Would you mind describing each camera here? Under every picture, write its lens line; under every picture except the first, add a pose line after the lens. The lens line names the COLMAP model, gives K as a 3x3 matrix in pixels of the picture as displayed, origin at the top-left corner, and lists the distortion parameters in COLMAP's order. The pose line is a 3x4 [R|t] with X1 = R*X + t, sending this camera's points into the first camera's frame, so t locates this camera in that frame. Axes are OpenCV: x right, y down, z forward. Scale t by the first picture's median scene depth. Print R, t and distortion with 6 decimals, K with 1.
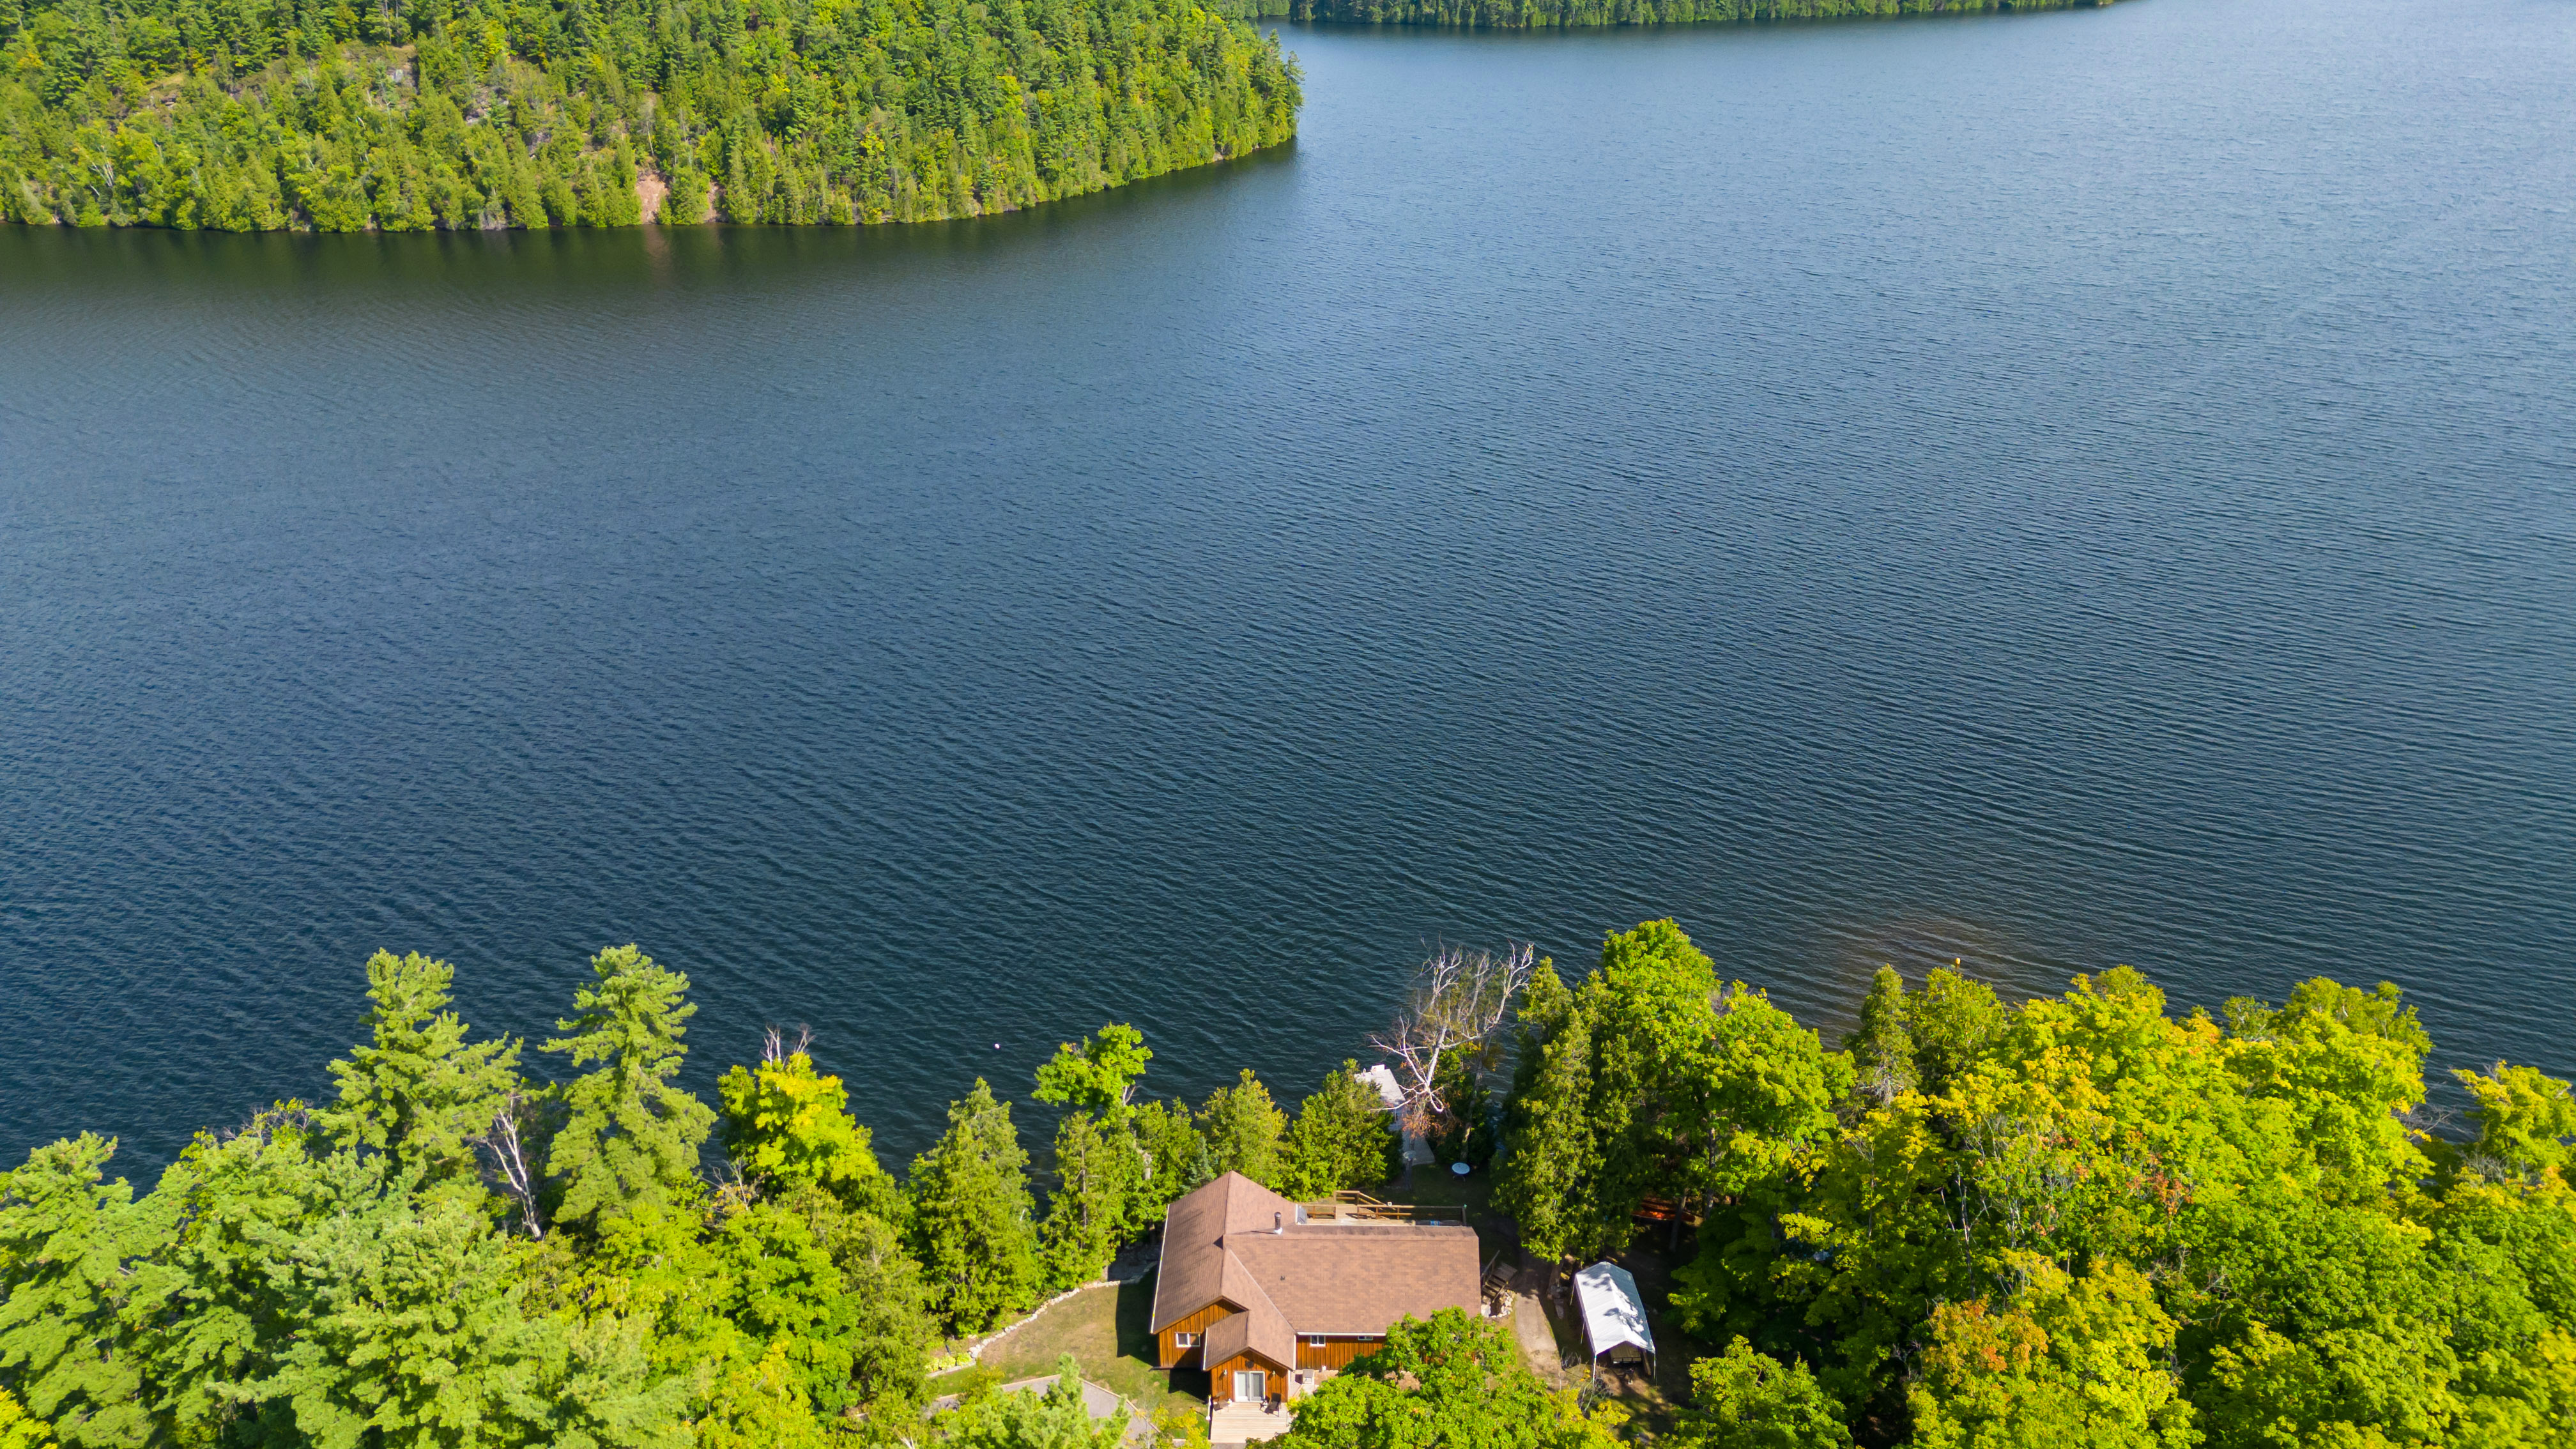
lens RADIAL K [[1817.2, 0, 1287.7], [0, 1817.2, 744.1], [0, 0, 1]] dist [0.043353, -0.000188]
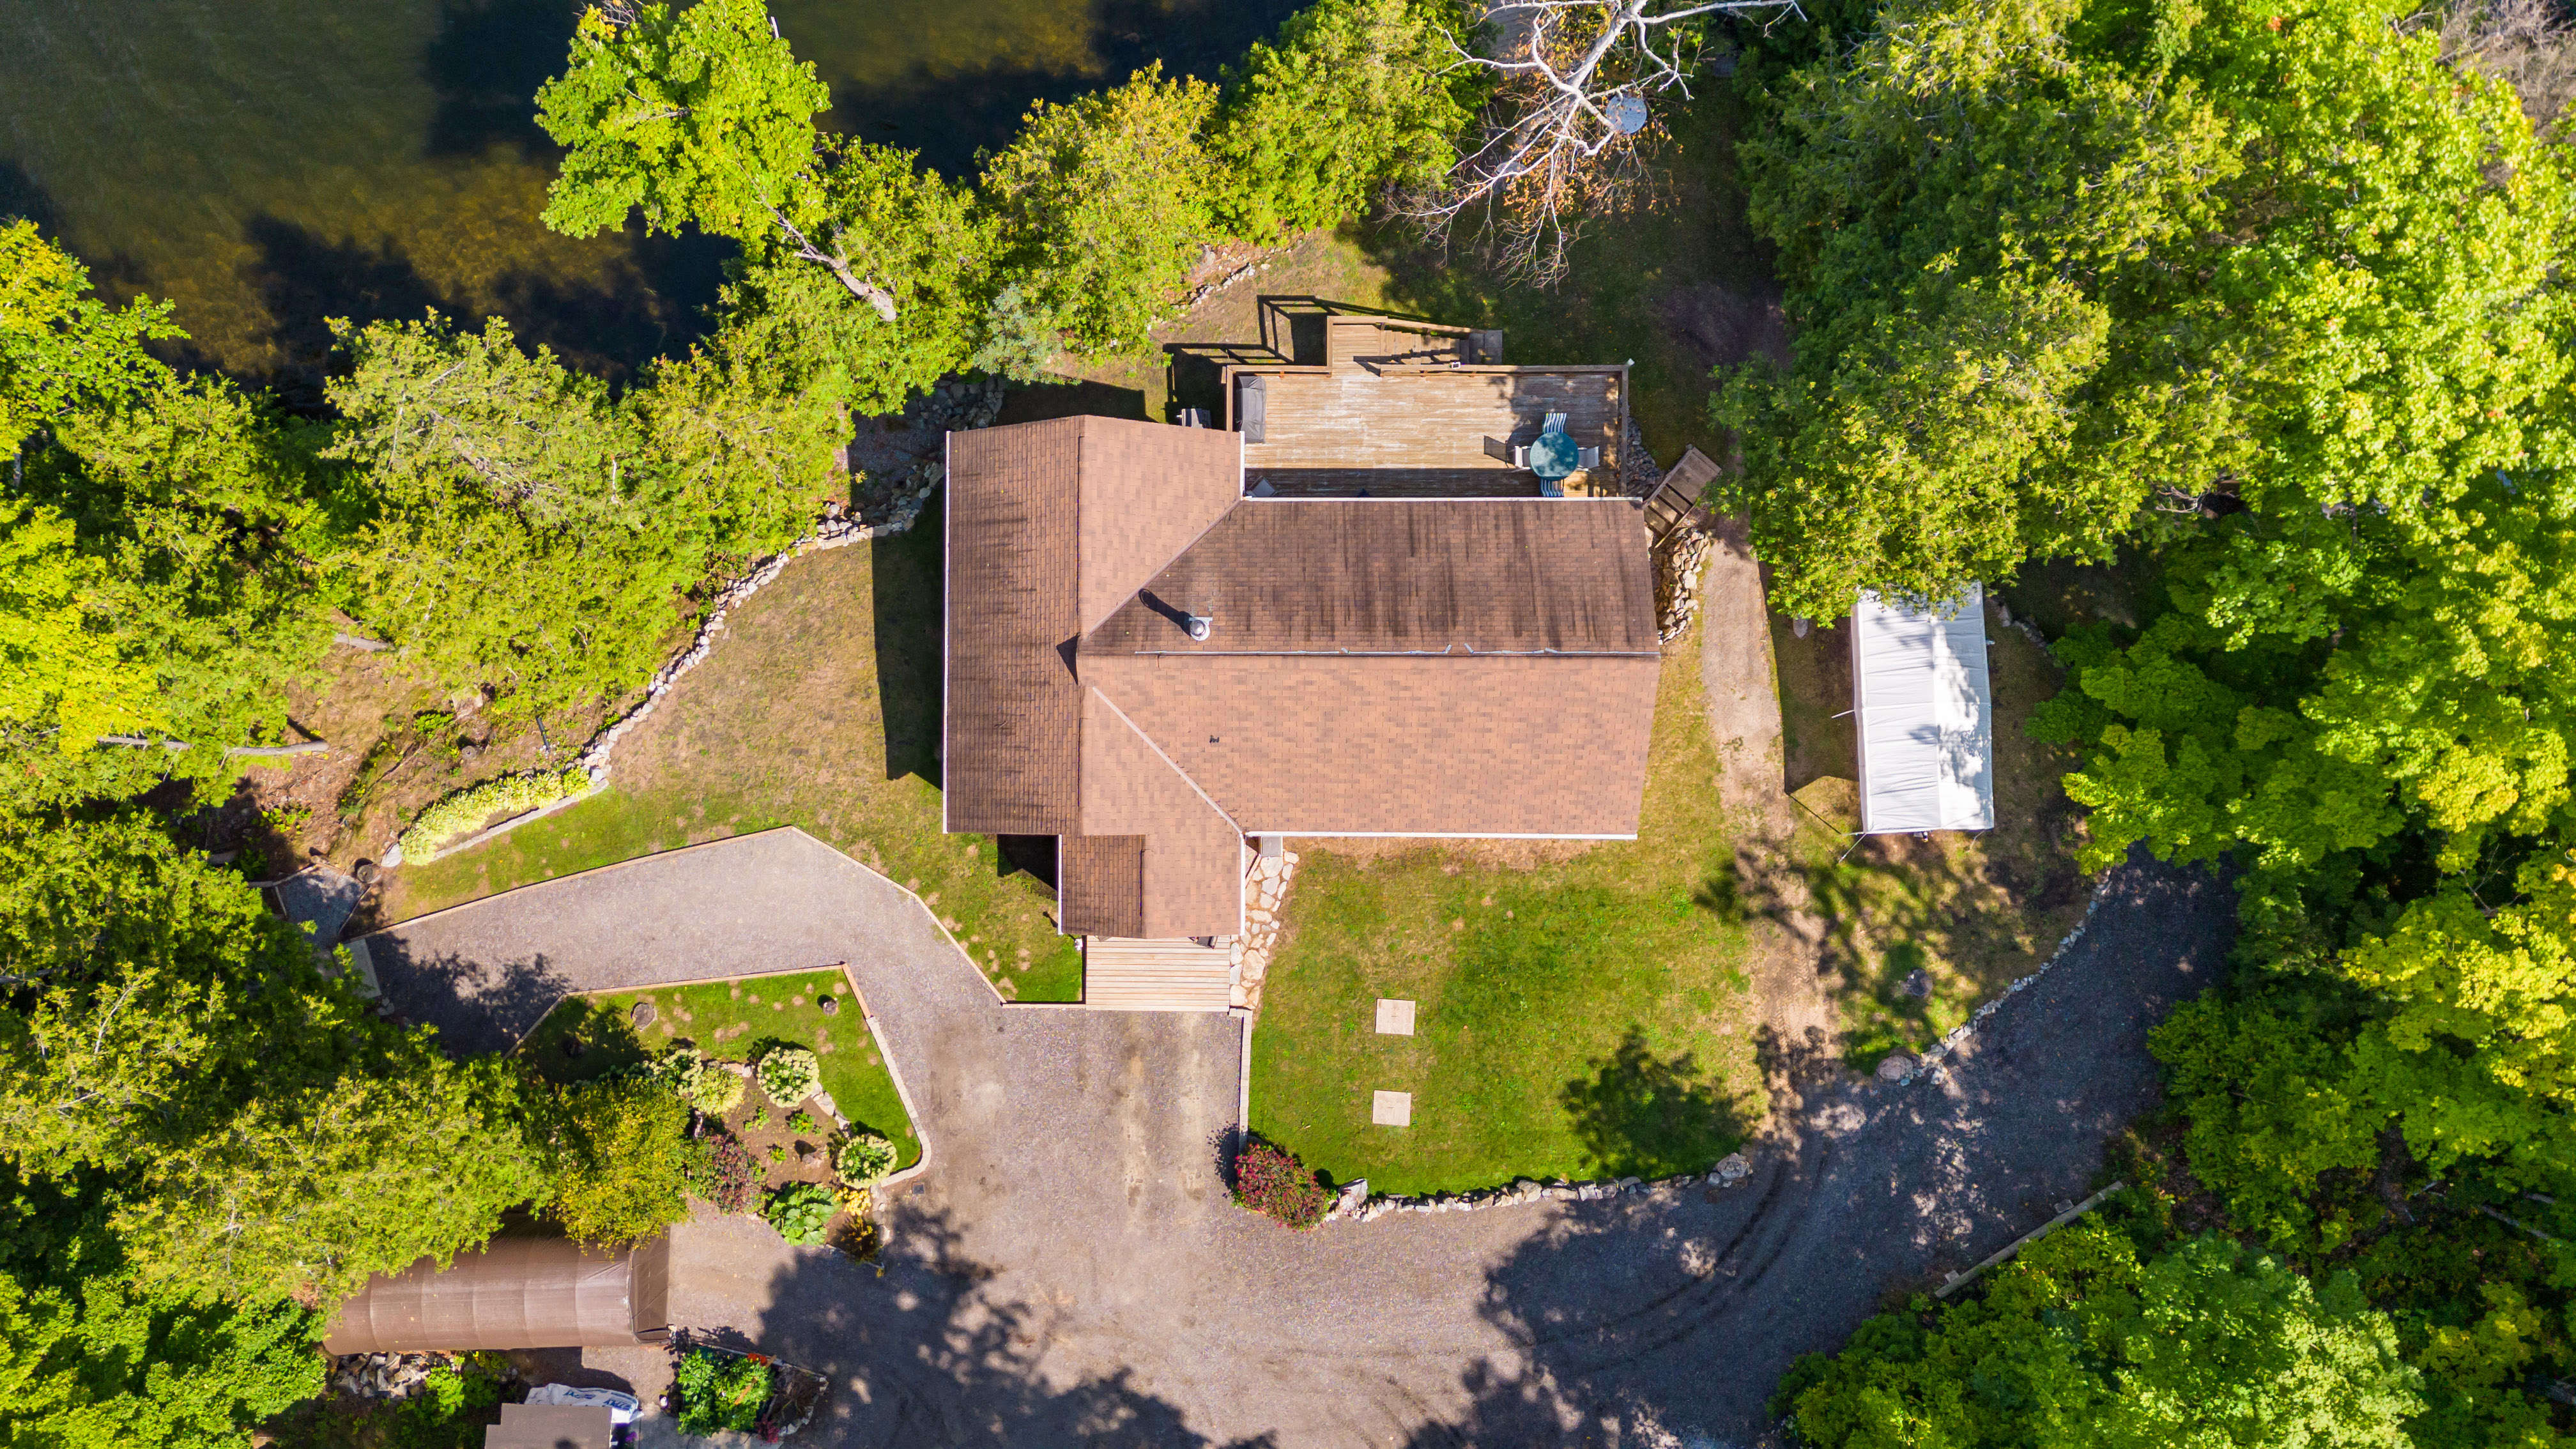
lens RADIAL K [[1882.0, 0, 1242.8], [0, 1882.0, 789.8], [0, 0, 1]] dist [0.065805, -0.001167]
pose [[0.999733, -0.015254, -0.017371, 0.011799], [0.022174, 0.420231, 0.907146, -0.122774], [-0.006538, -0.907289, 0.420457, 0.759254]]
